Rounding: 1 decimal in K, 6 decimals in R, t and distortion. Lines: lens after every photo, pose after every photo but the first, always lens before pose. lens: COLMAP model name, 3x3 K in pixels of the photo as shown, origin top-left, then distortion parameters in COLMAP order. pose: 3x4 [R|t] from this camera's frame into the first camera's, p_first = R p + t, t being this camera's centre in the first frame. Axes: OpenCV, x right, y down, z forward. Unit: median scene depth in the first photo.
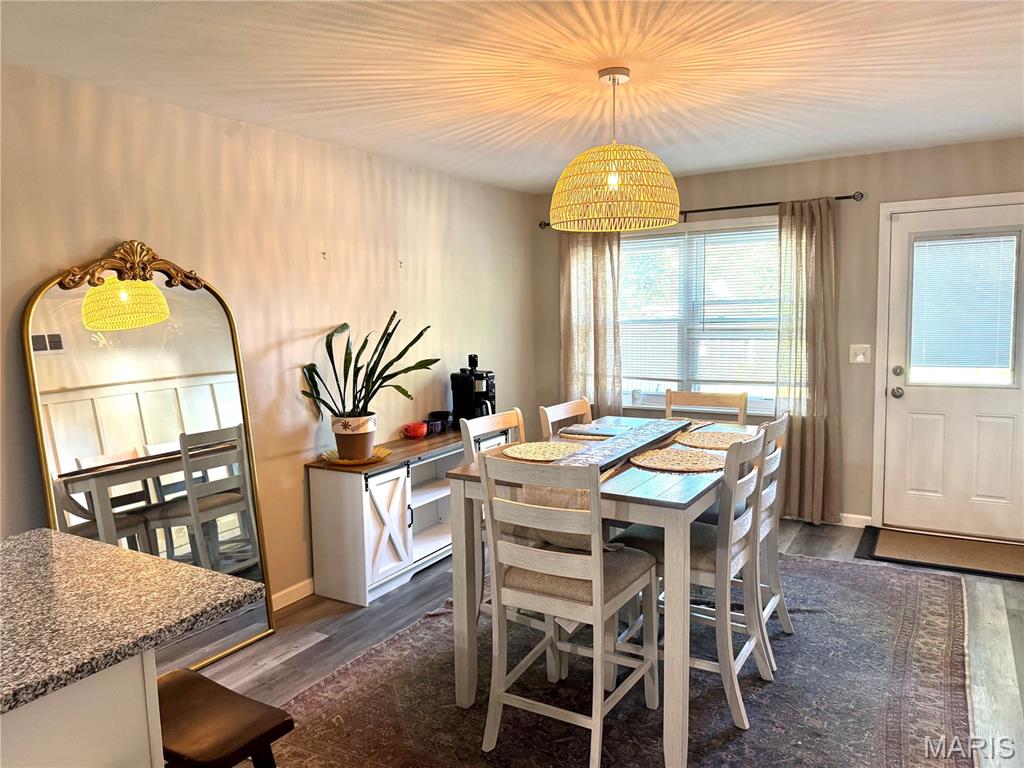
lens RADIAL K [[711.4, 0, 514.4], [0, 711.4, 383.1], [0, 0, 1]] dist [0.077953, -0.102485]
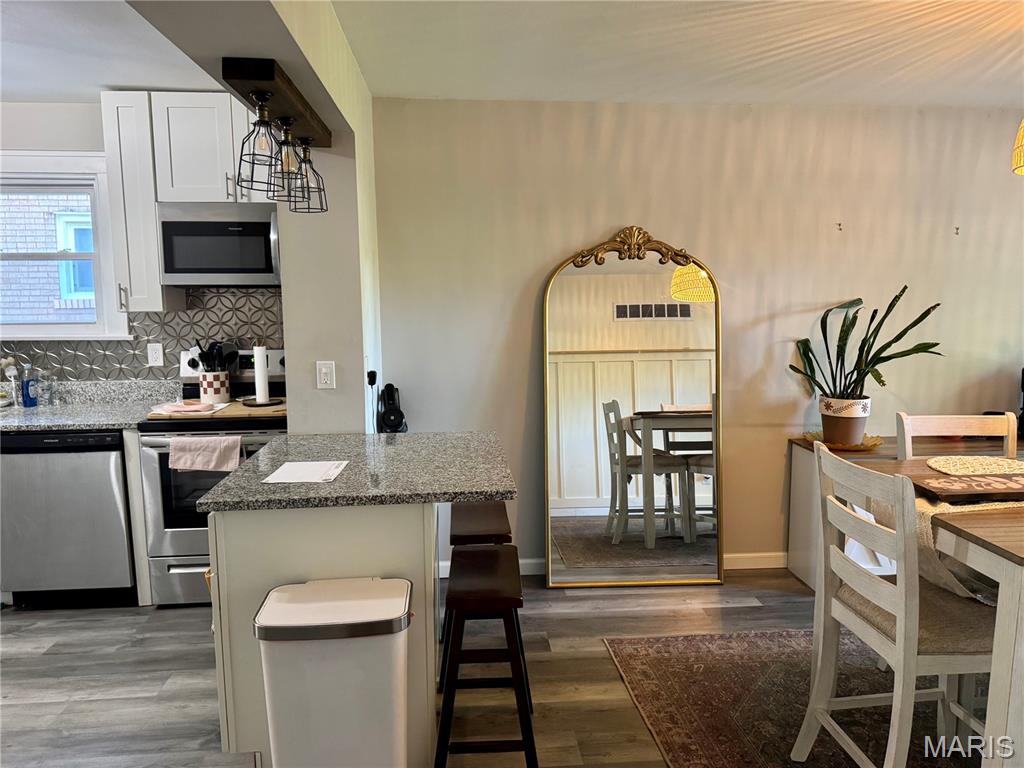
lens RADIAL K [[711.4, 0, 511.1], [0, 711.4, 380.1], [0, 0, 1]] dist [0.077953, -0.102485]
pose [[0.584196, 0.117223, -0.803103, 0.283865], [-0.094146, 0.992622, 0.076401, -0.008282], [0.806134, 0.030976, 0.590922, 0.091753]]
